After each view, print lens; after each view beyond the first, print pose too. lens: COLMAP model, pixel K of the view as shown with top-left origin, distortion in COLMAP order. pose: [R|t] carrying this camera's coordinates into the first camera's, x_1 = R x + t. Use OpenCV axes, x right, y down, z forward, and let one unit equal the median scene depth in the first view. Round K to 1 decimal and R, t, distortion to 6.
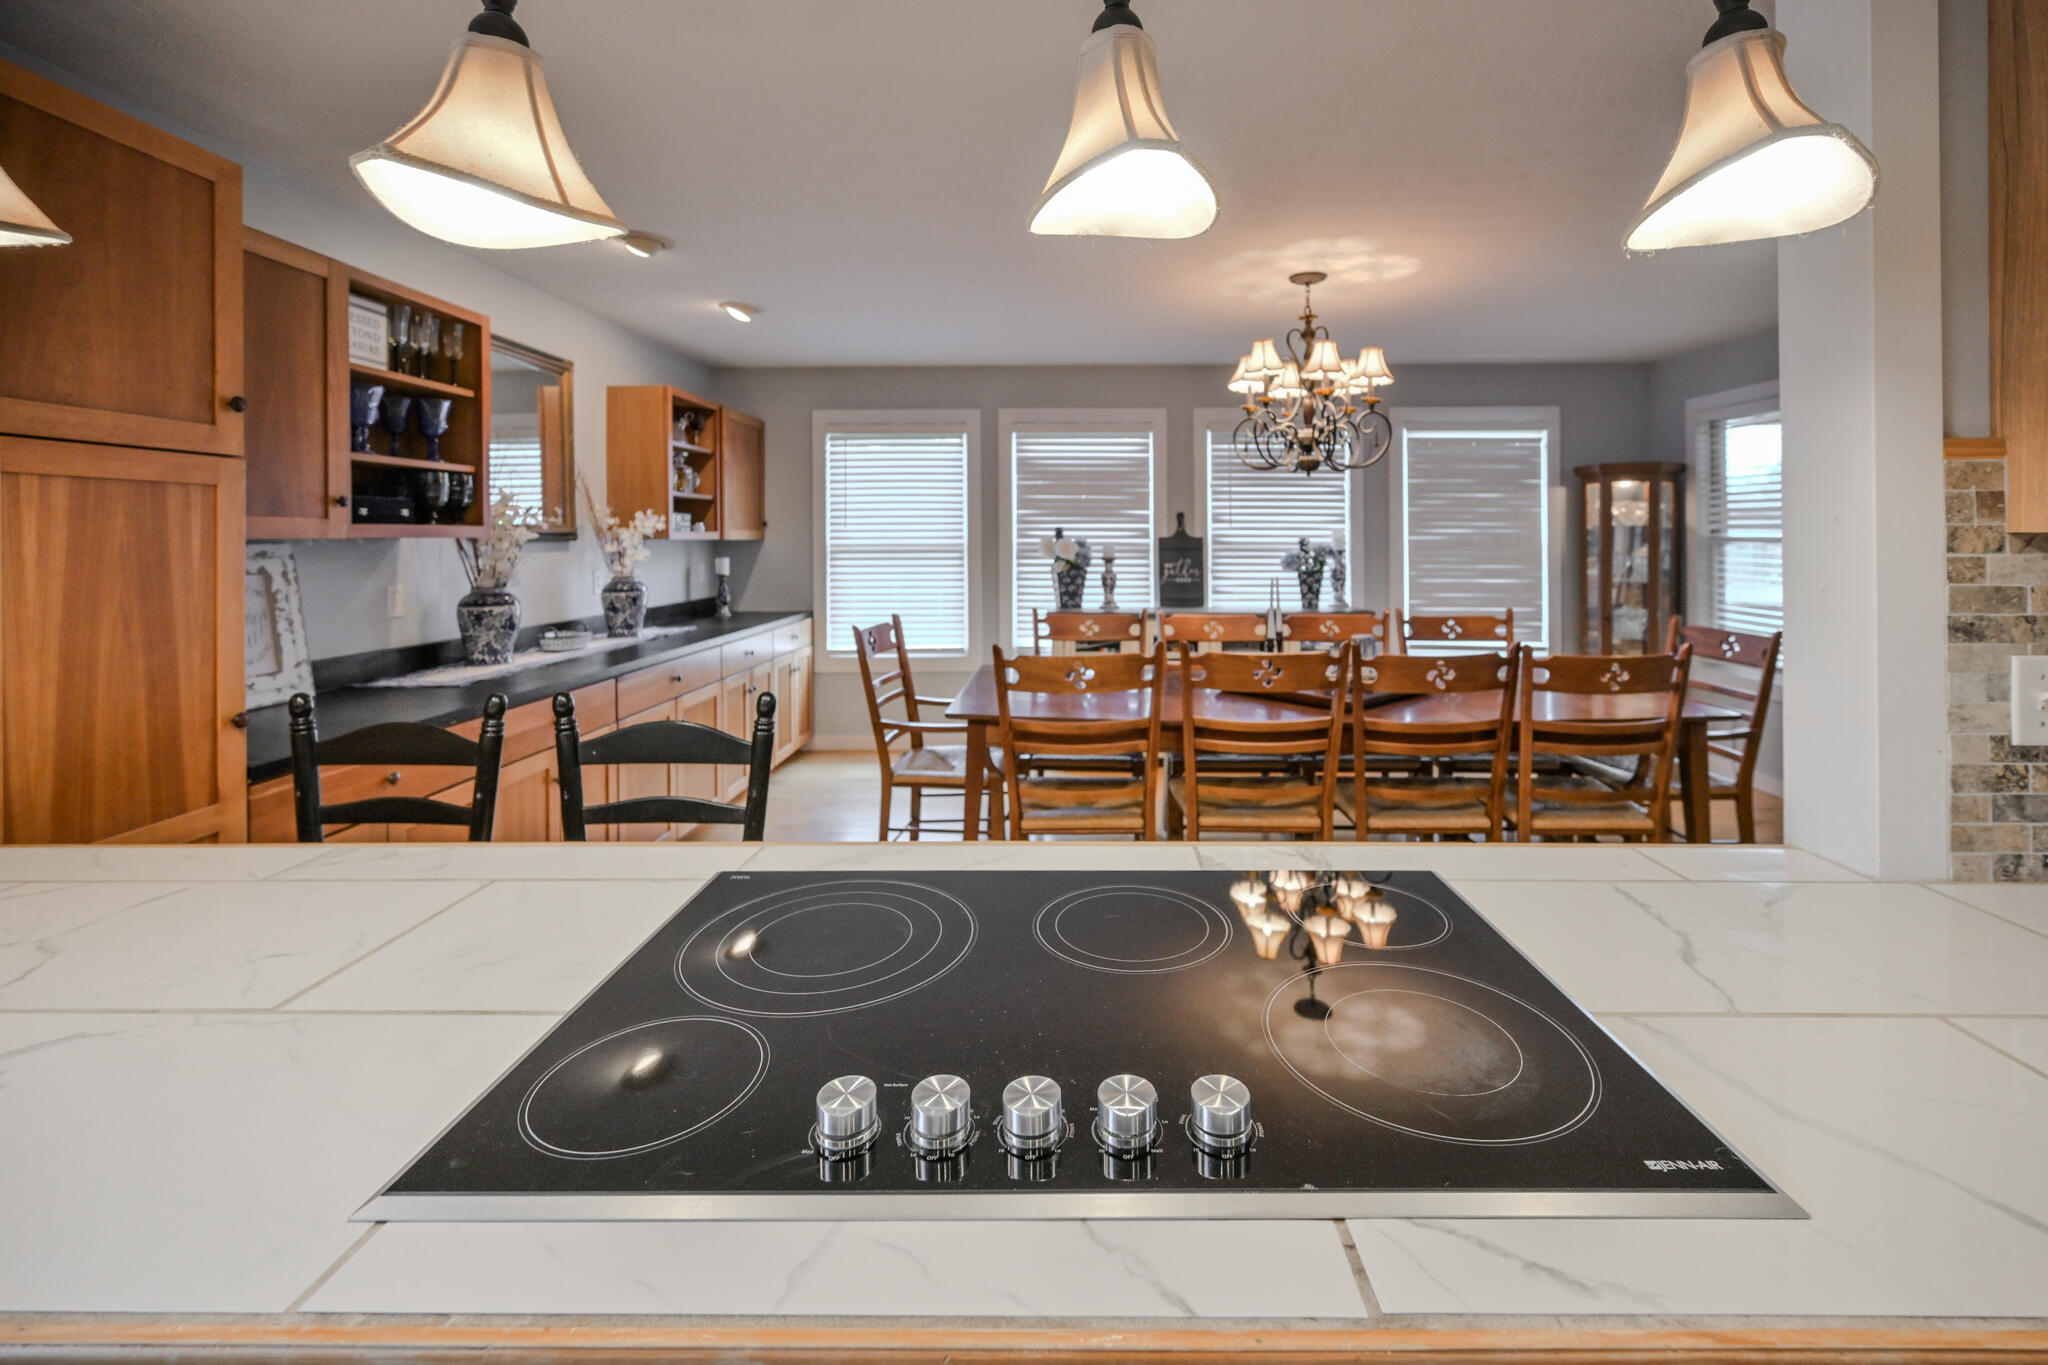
lens RADIAL K [[840.8, 0, 1076.9], [0, 840.8, 536.3], [0, 0, 1]] dist [-0.001404, -0.000151]
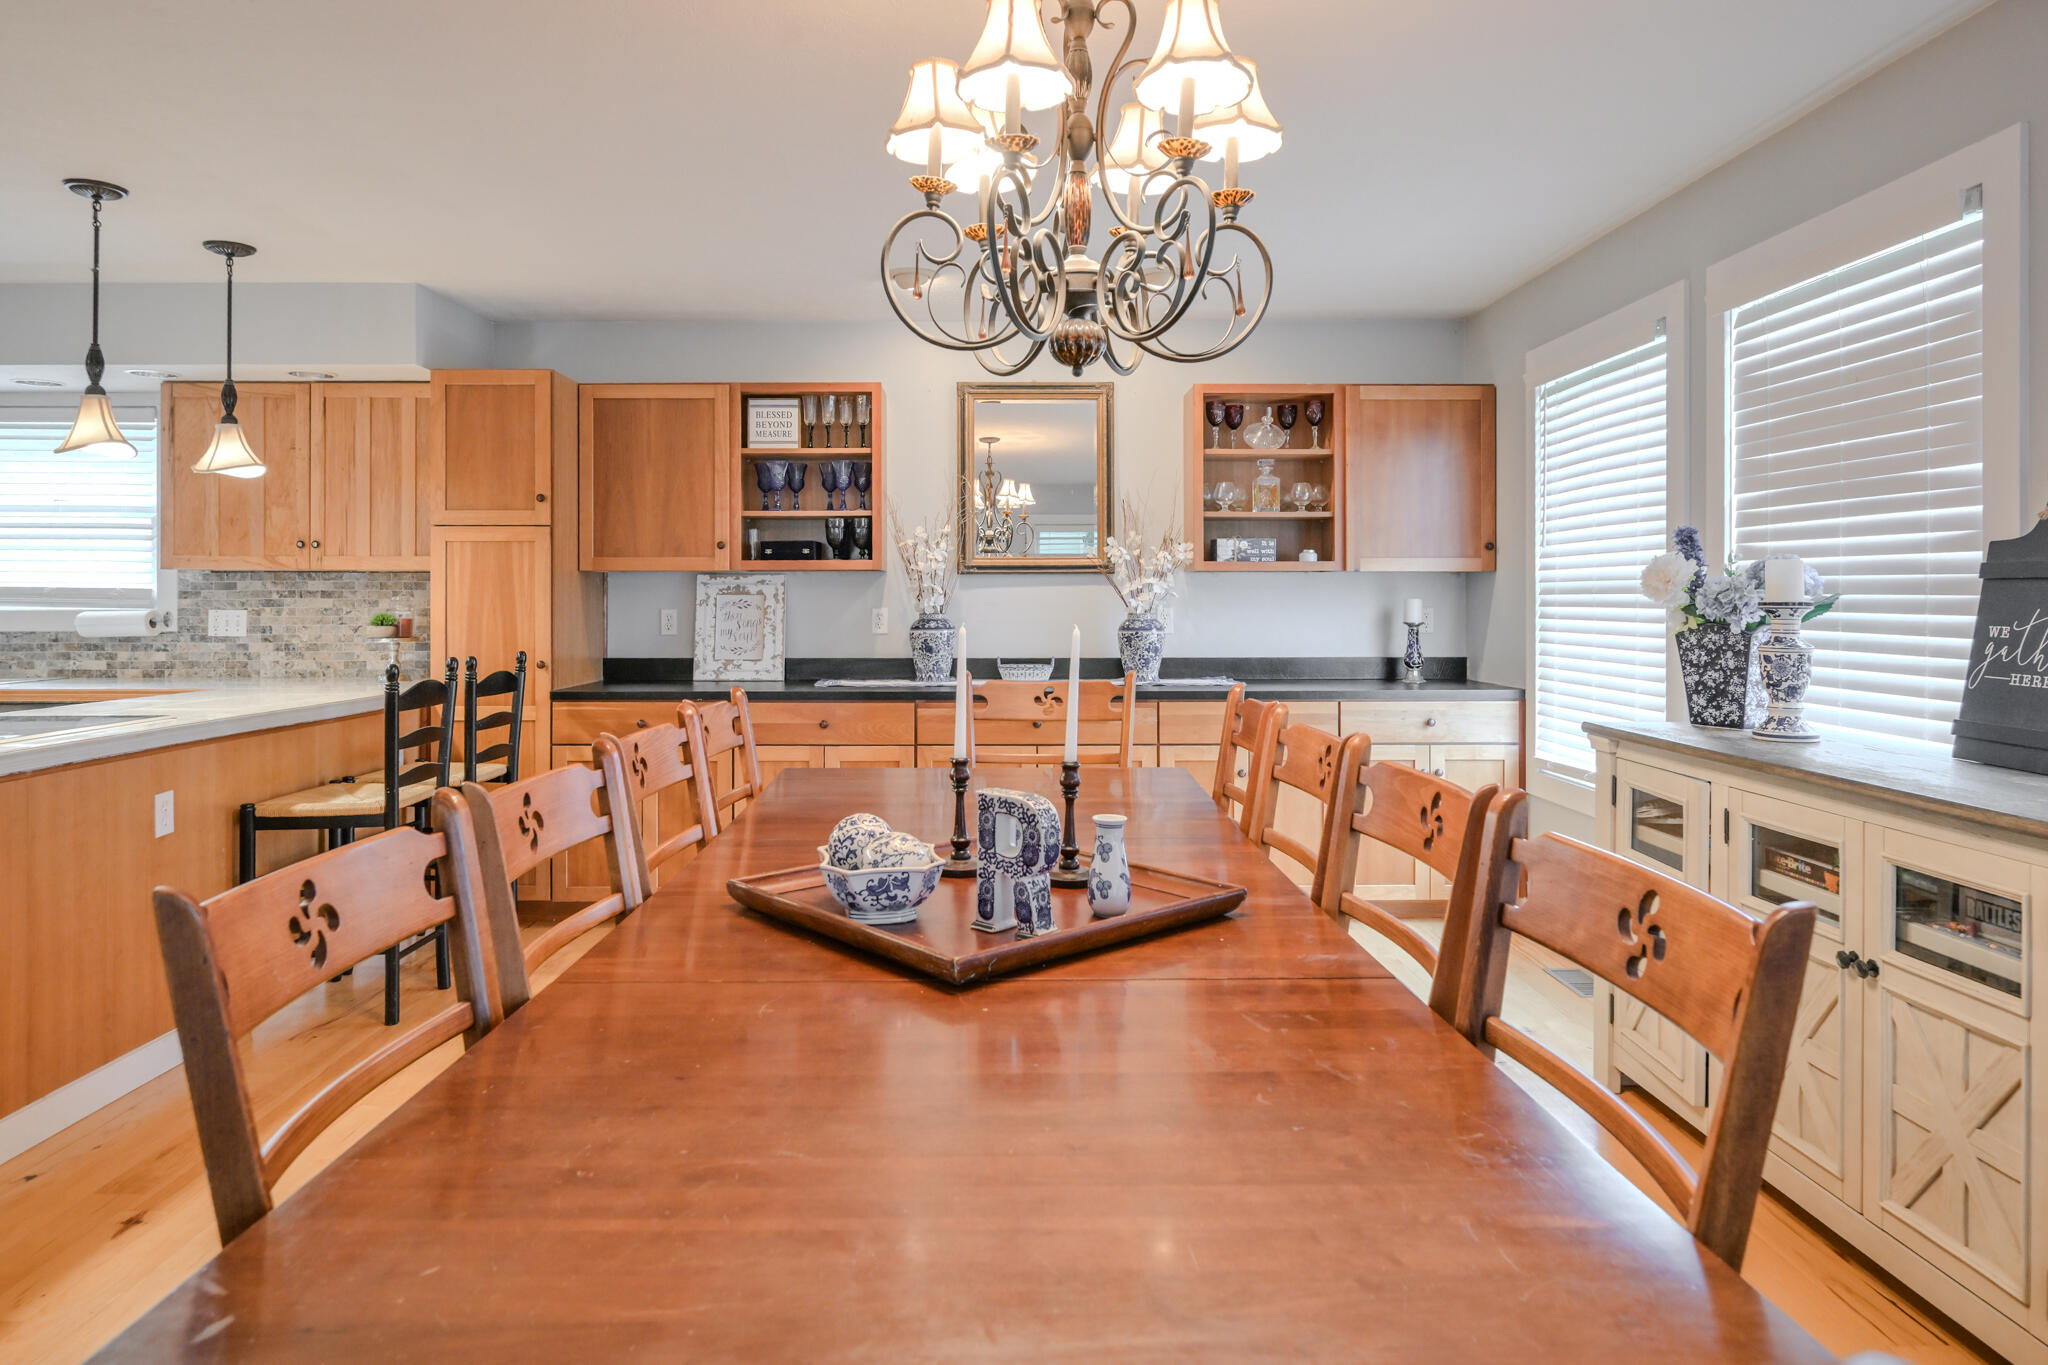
lens RADIAL K [[1224.2, 0, 1019.7], [0, 1224.2, 605.1], [0, 0, 1]] dist [-0.019721, -0.000309]
pose [[0.016791, 0.009116, -0.999817, 0.964182], [0.003120, 0.999953, 0.009169, 0.034115], [0.999854, -0.003273, 0.016762, 1.100359]]
